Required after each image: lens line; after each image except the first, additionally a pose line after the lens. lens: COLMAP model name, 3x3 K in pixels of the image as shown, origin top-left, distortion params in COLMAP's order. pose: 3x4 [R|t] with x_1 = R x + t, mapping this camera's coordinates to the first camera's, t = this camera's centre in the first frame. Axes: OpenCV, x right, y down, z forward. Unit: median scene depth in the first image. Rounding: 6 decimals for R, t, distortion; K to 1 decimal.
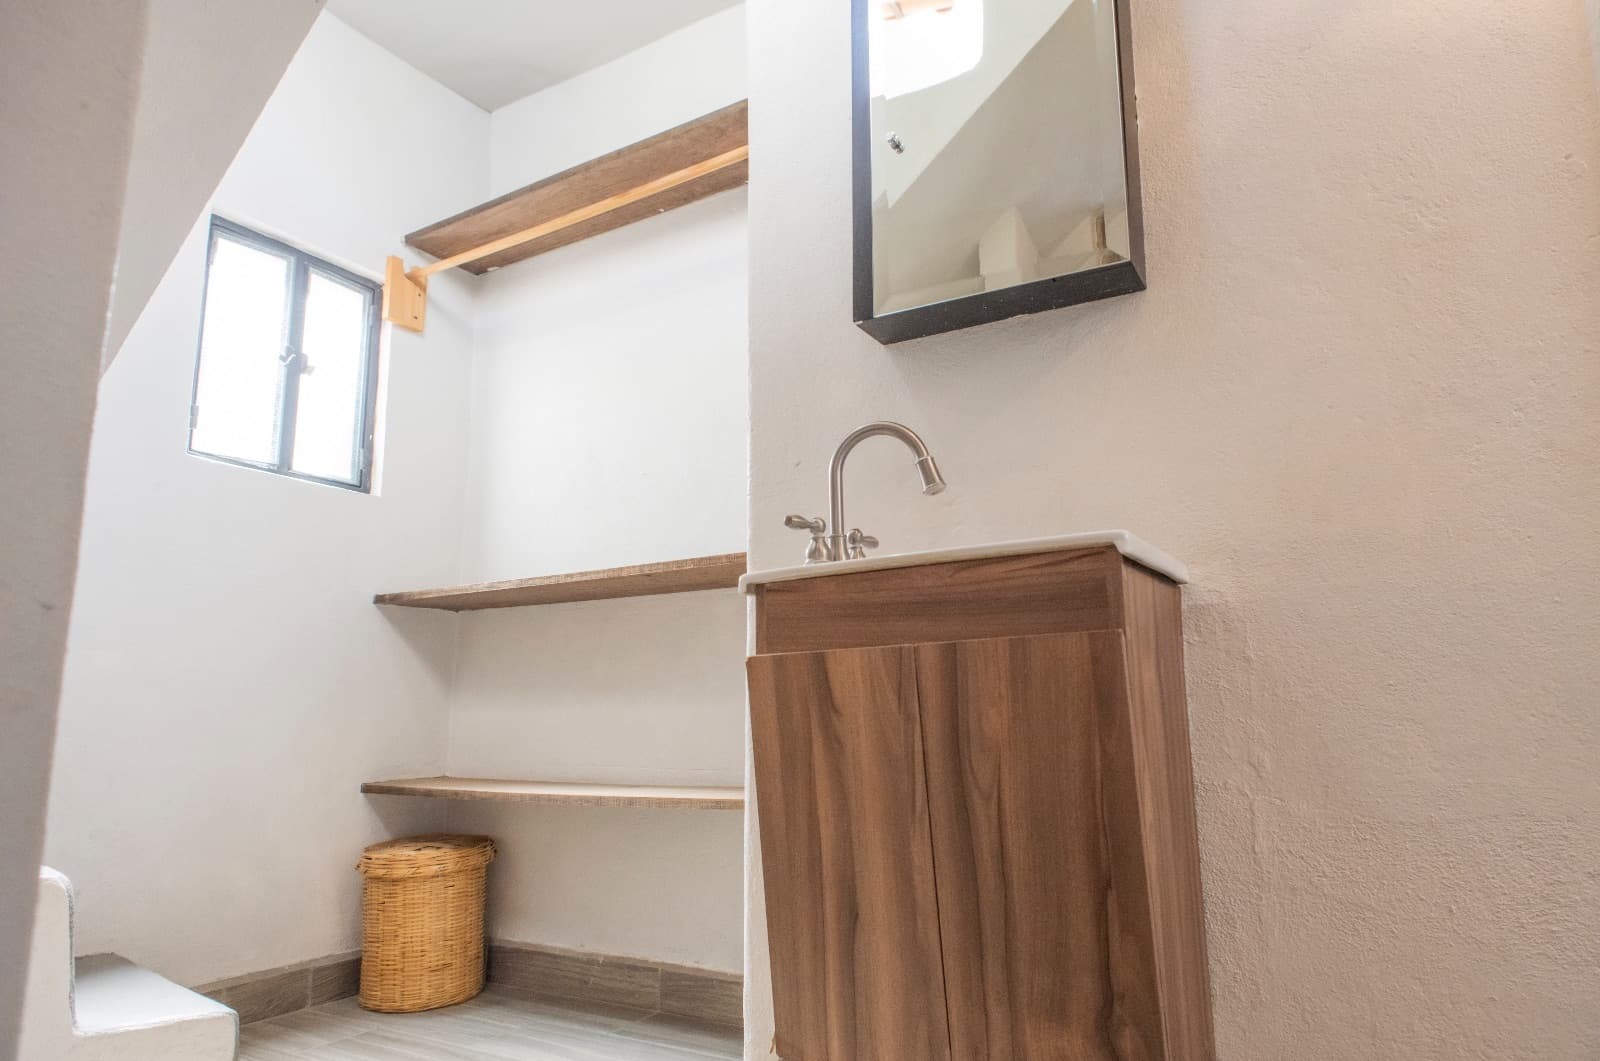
lens RADIAL K [[957.3, 0, 858.8], [0, 957.3, 558.6], [0, 0, 1]] dist [-0.004750, -0.003139]
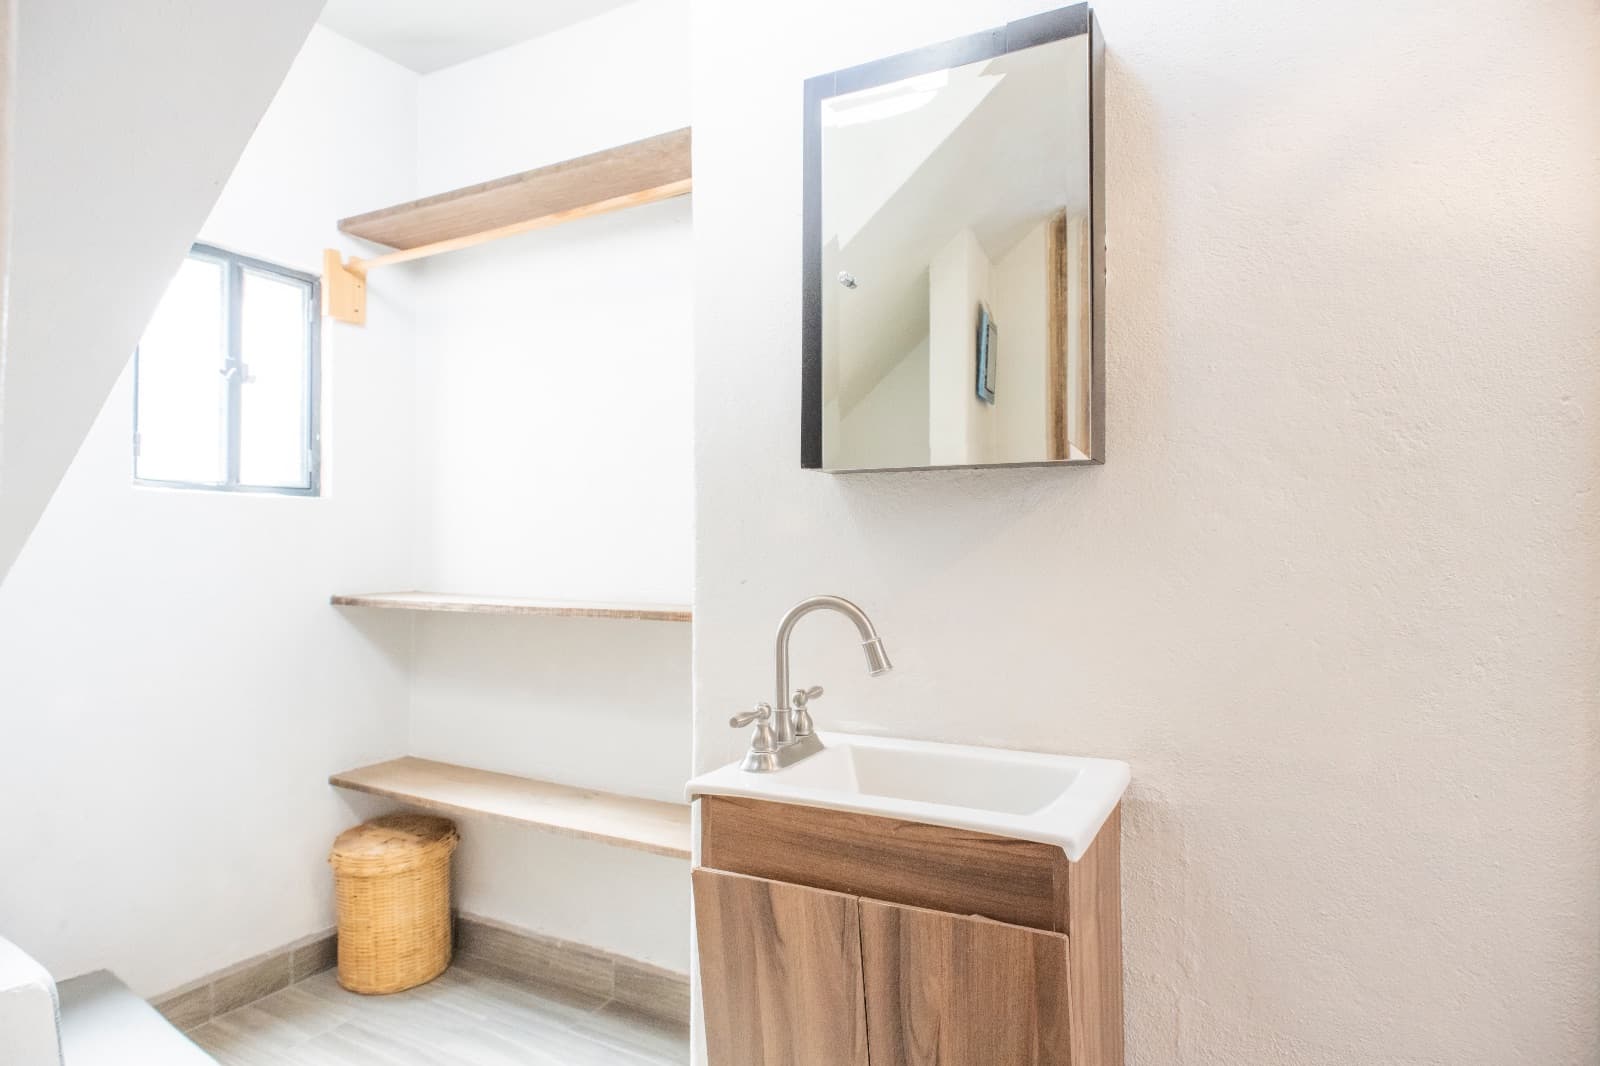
lens RADIAL K [[903.5, 0, 802.7], [0, 903.5, 523.6], [0, 0, 1]] dist [-0.001492, -0.004719]
pose [[0.999899, 0.013249, 0.005236, -0.005227], [-0.013853, 0.990007, 0.140338, -0.208627], [-0.003325, -0.140396, 0.990090, 0.053531]]
